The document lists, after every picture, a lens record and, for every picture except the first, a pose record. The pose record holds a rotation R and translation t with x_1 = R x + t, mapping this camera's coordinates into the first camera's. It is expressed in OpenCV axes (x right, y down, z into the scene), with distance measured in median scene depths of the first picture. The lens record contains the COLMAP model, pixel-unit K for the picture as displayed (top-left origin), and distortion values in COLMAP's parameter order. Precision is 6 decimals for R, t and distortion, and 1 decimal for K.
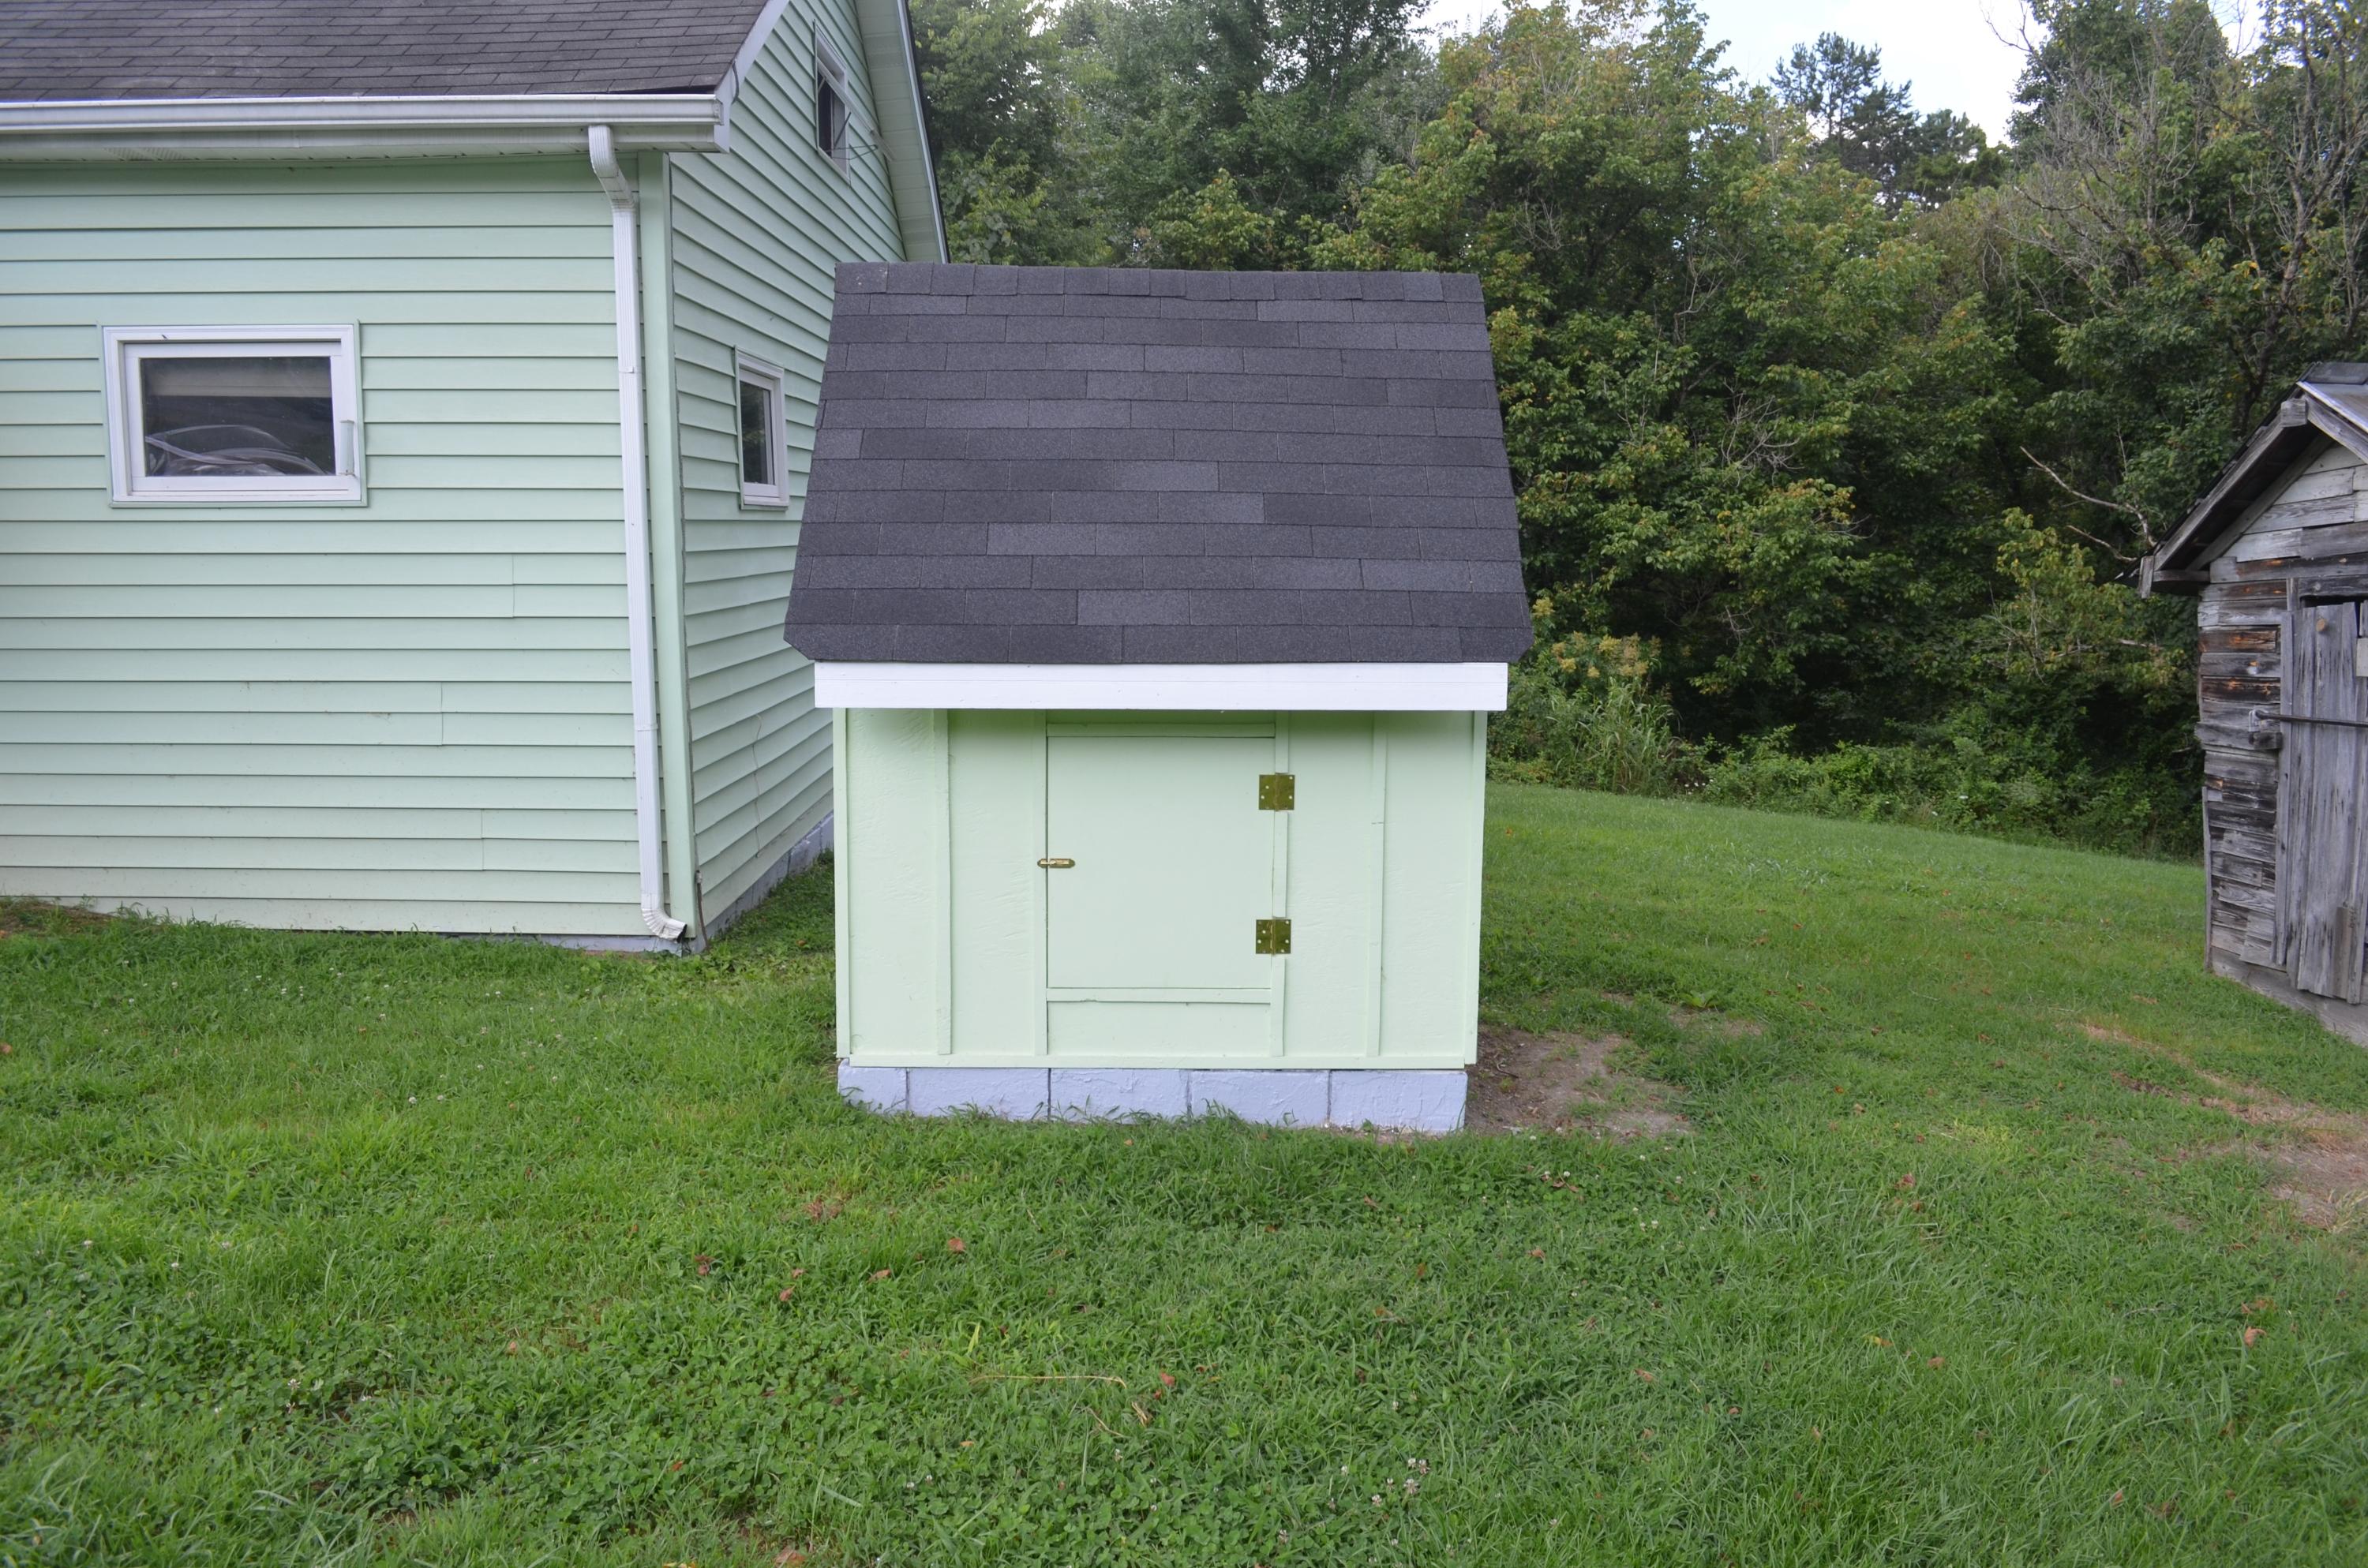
lens RADIAL K [[1869.0, 0, 1179.3], [0, 1869.0, 784.1], [0, 0, 1]] dist [-0.085706, 0.011197]
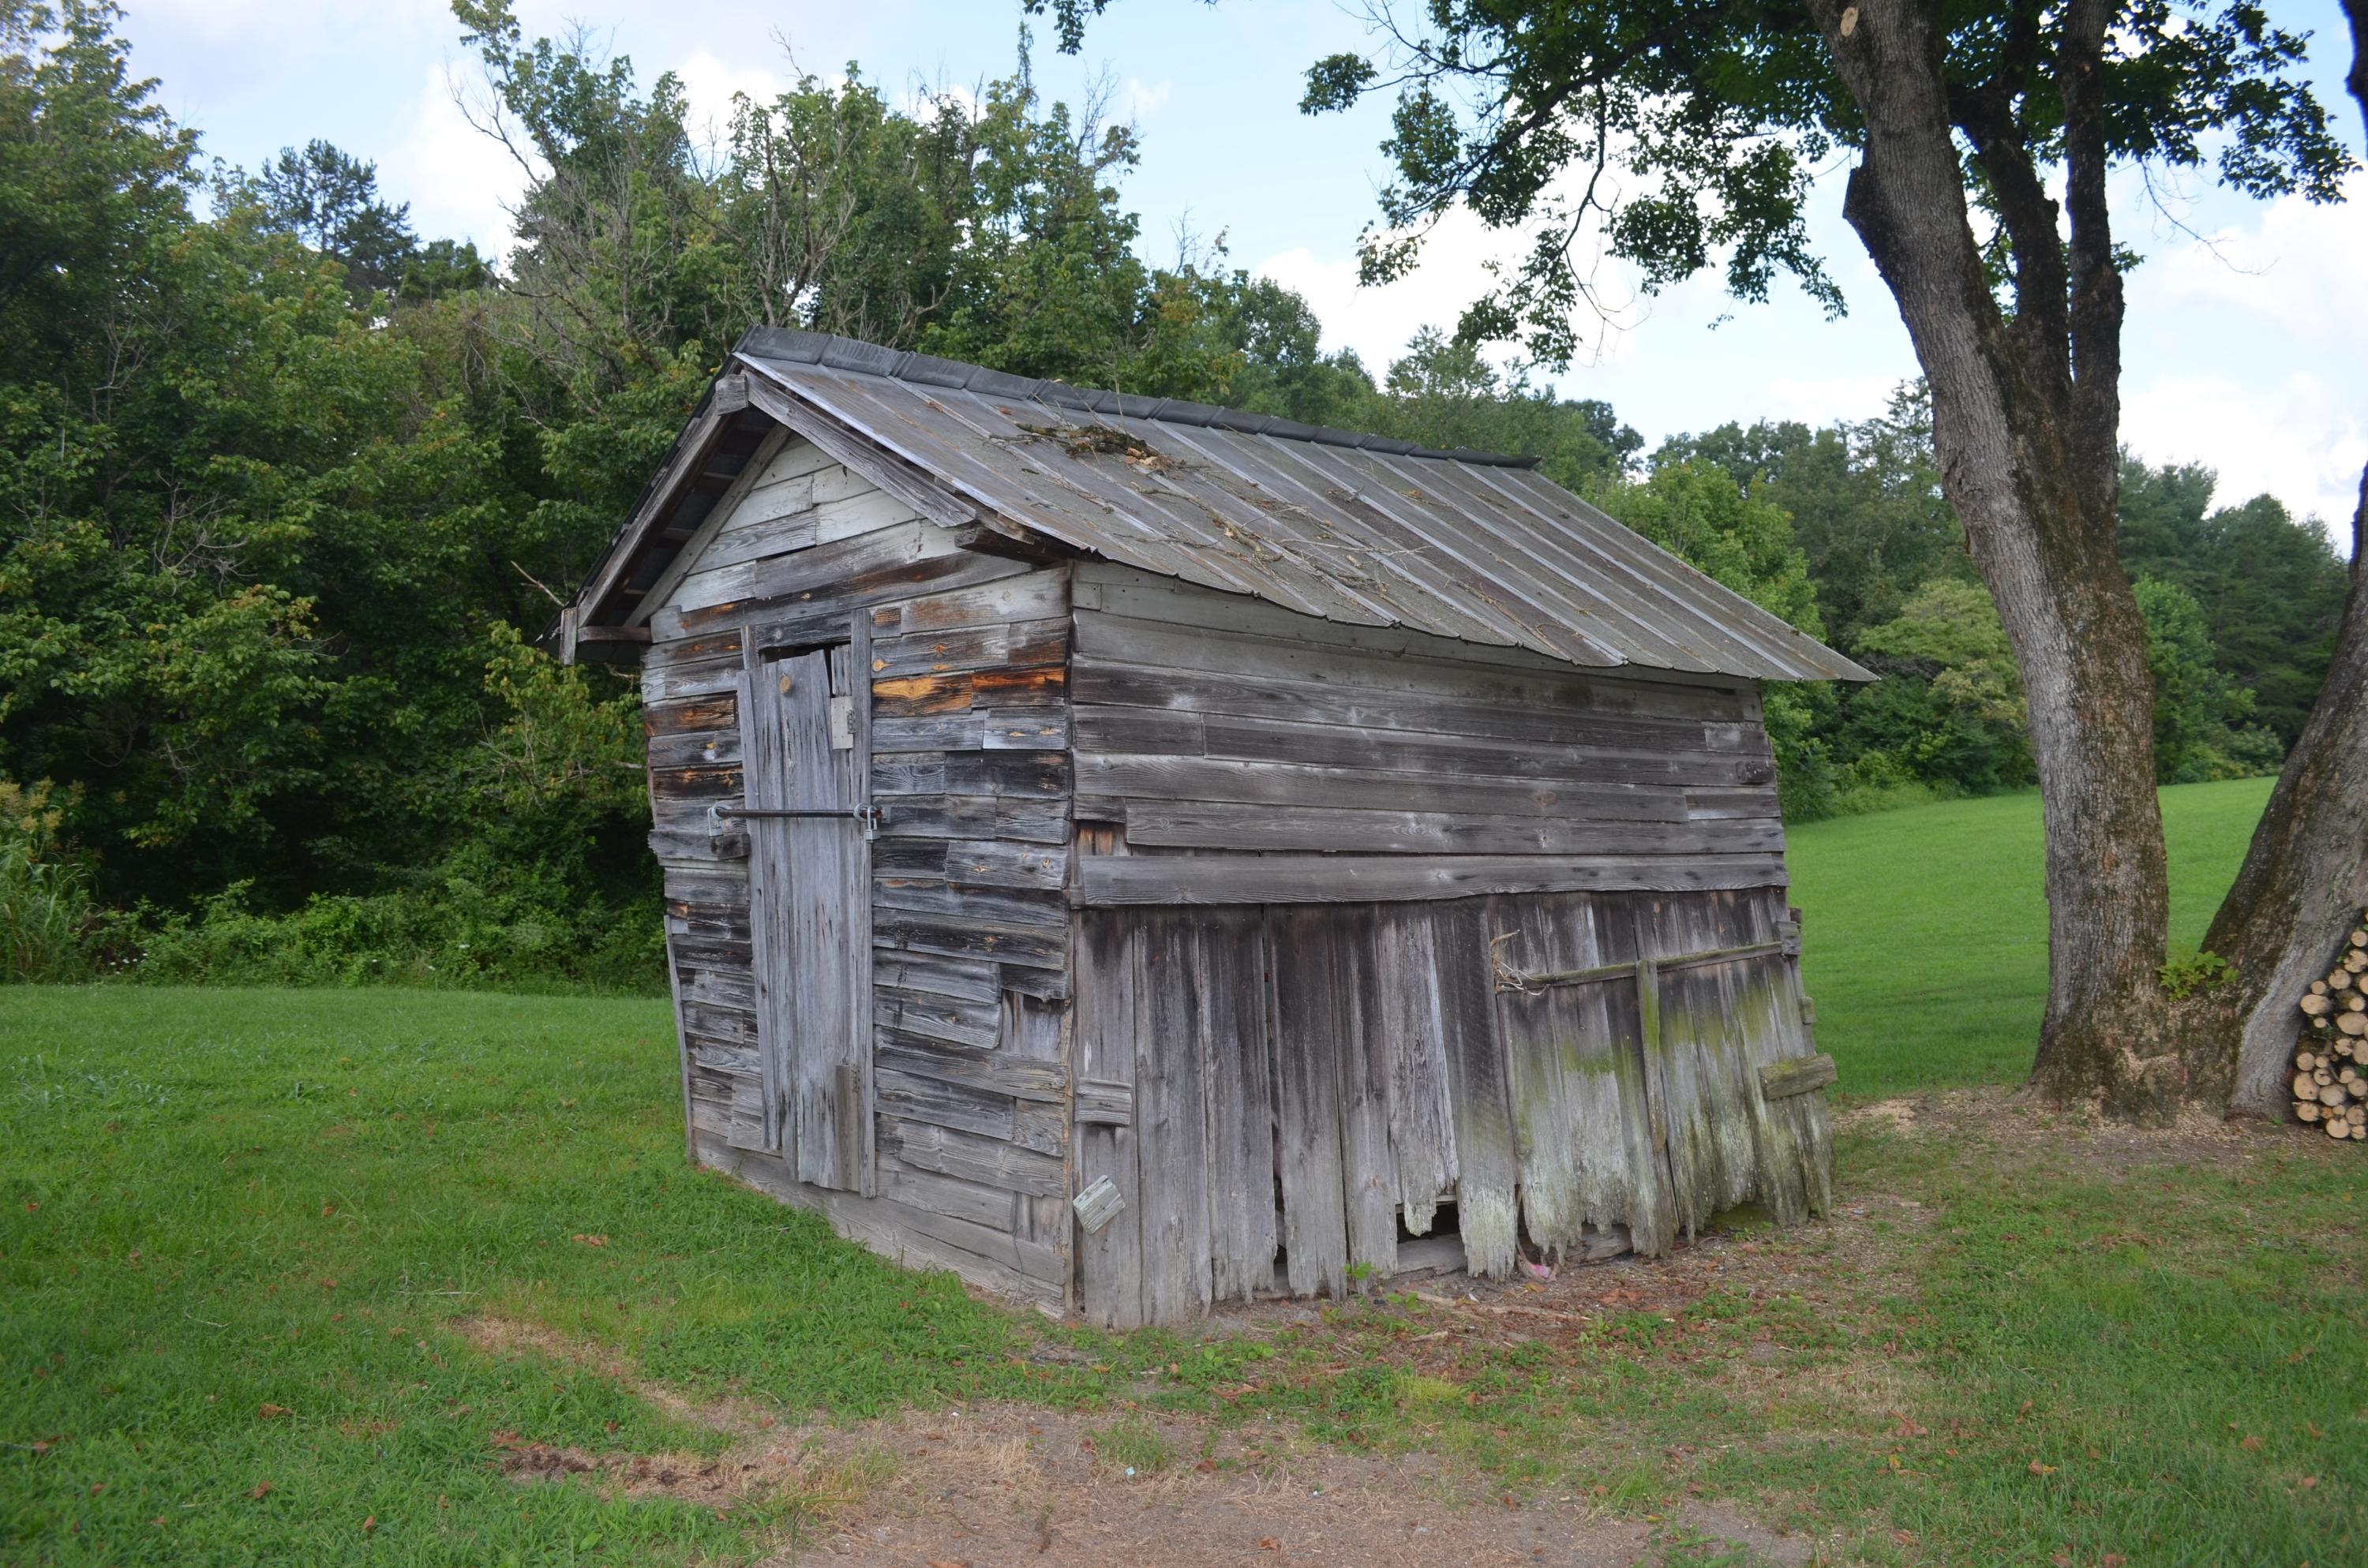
lens RADIAL K [[1869.0, 0, 1195.7], [0, 1869.0, 783.9], [0, 0, 1]] dist [-0.085706, 0.011197]
pose [[0.726553, -0.036226, 0.686155, 0.076239], [0.091062, 0.994877, -0.043898, 0.000358], [-0.681049, 0.094377, 0.726130, 0.111765]]
